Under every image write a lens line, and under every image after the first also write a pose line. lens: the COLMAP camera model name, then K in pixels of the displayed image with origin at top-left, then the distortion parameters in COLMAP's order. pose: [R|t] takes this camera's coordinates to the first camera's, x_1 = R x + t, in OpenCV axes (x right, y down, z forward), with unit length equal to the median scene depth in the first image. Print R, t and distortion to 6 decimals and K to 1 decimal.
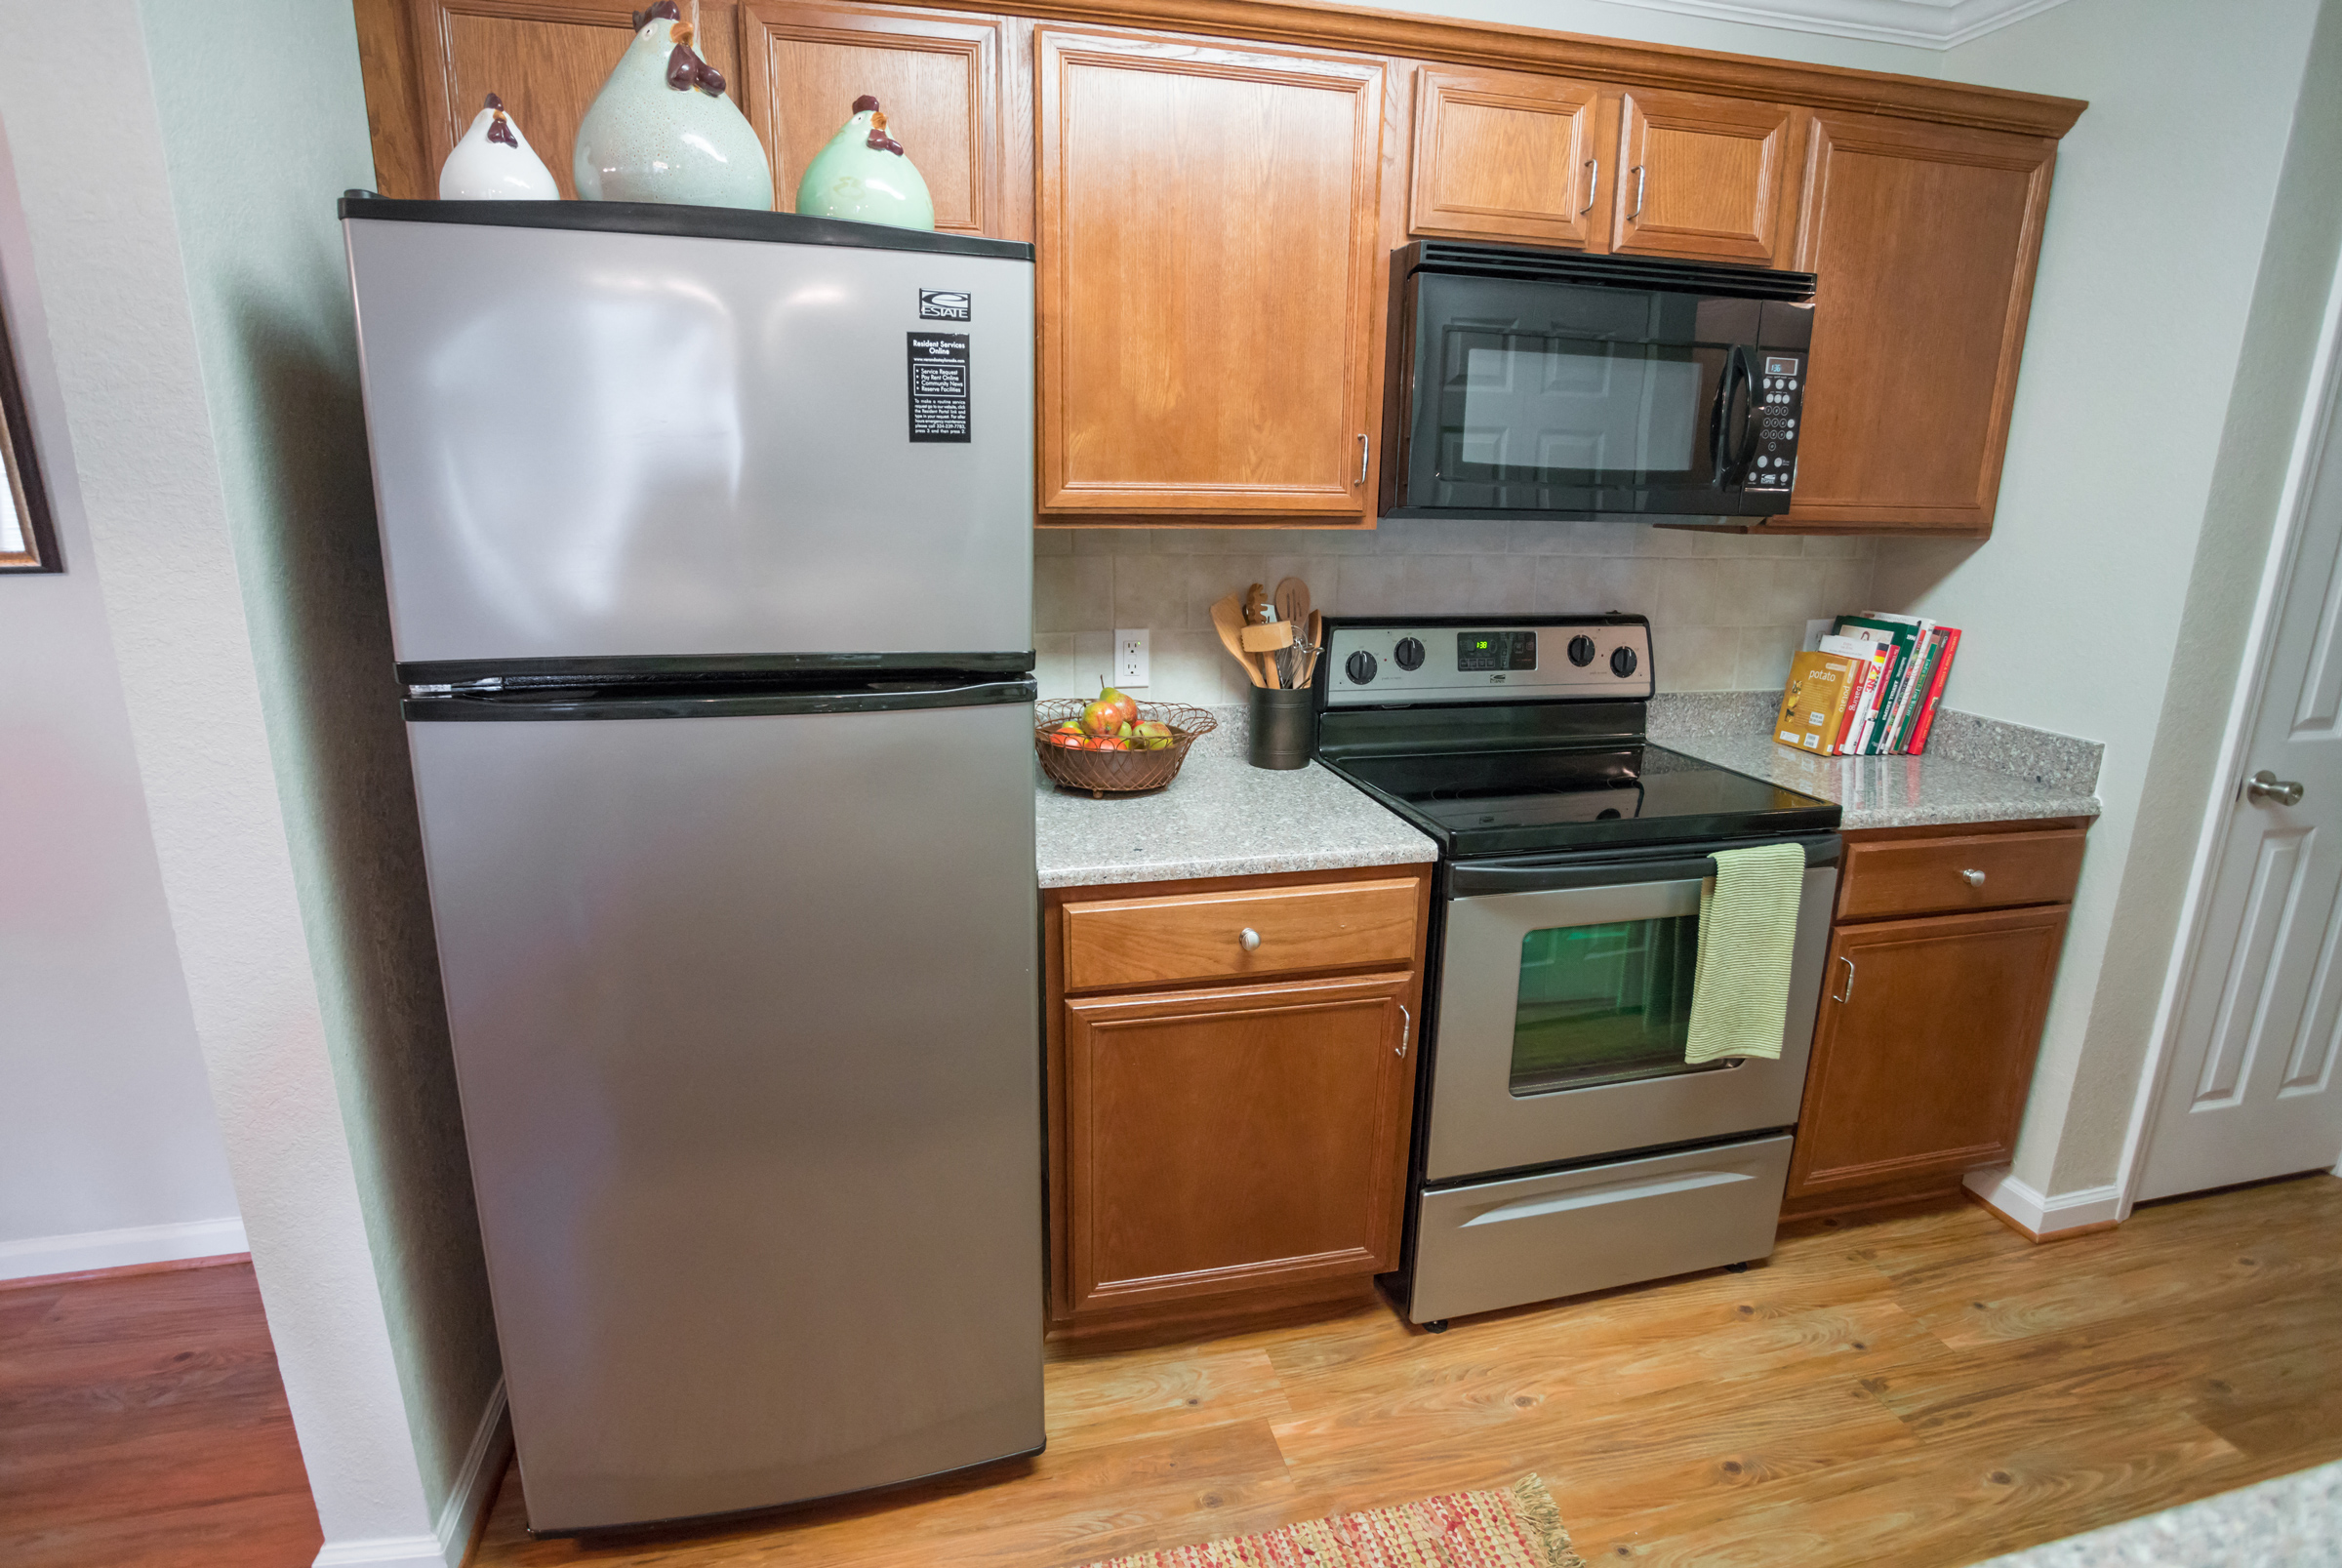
lens RADIAL K [[1158.4, 0, 1171.0], [0, 1158.4, 784.0], [0, 0, 1]] dist [-0.015273, 0.000211]
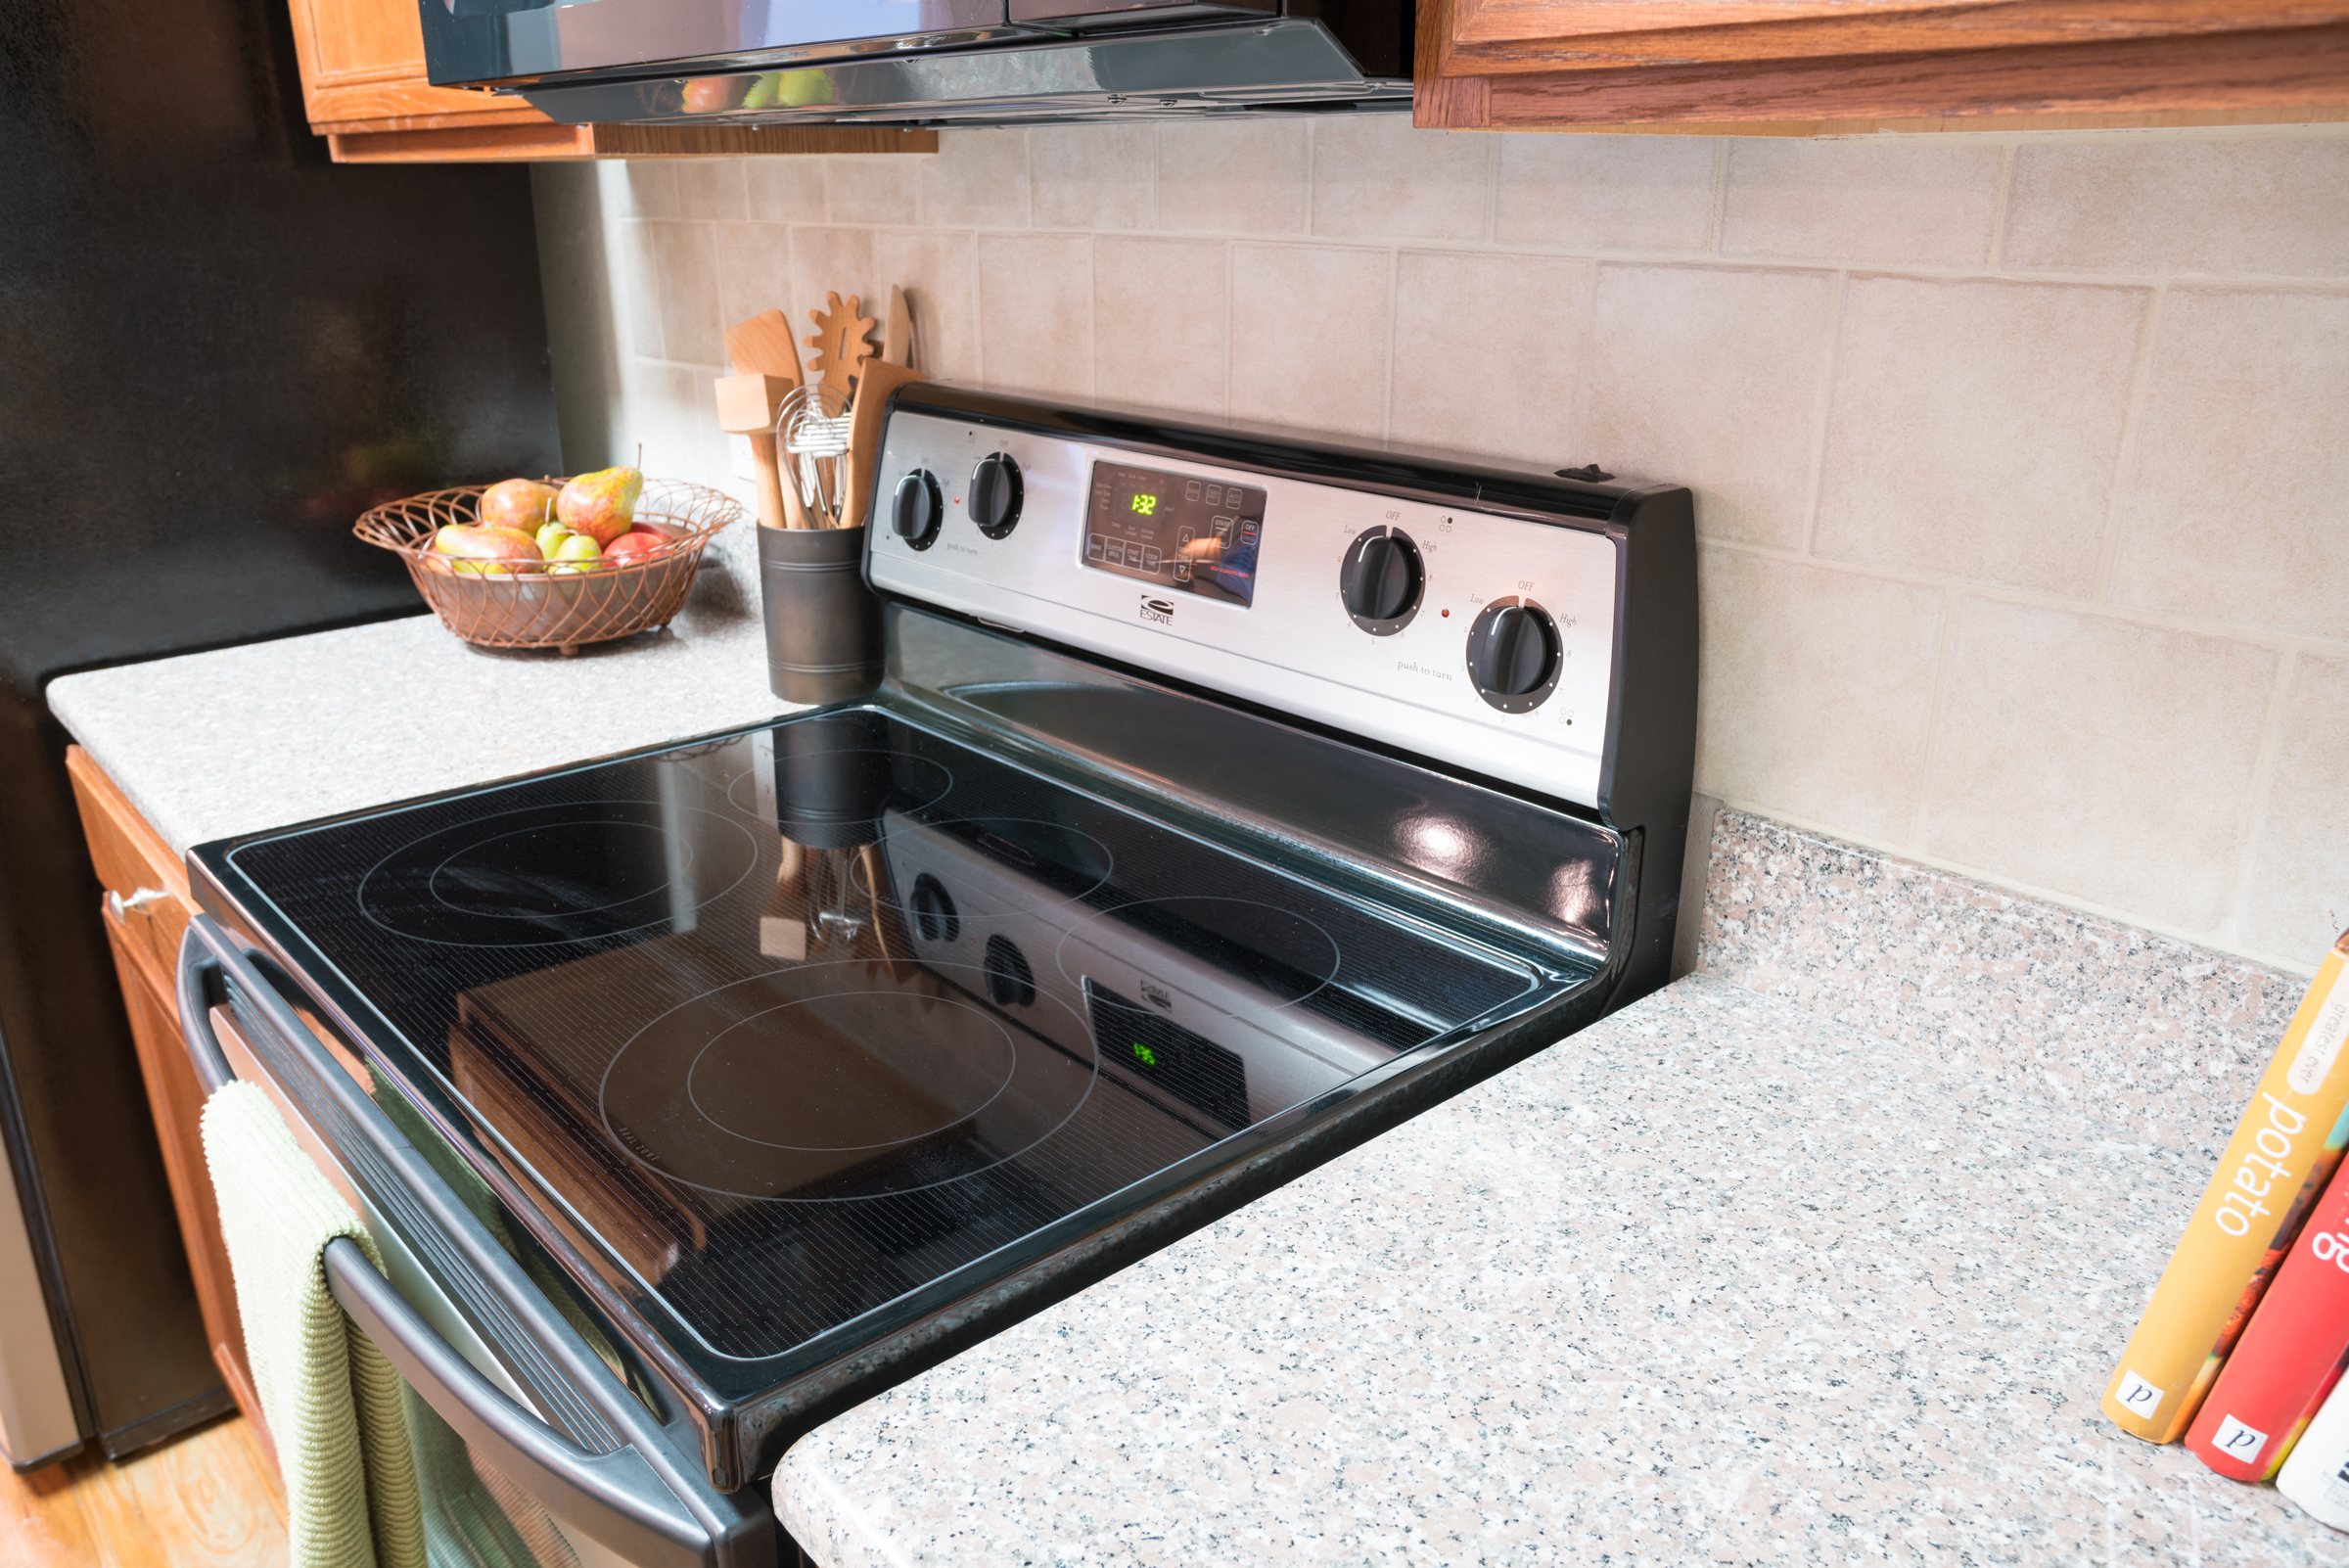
lens RADIAL K [[1766.4, 0, 1171.4], [0, 1766.4, 718.4], [0, 0, 1]] dist [0.089910, 0.001229]
pose [[0.447433, 0.249795, -0.858723, 0.744469], [-0.211413, 0.962528, 0.169835, -0.150059], [0.868969, 0.105556, 0.483477, 0.756259]]
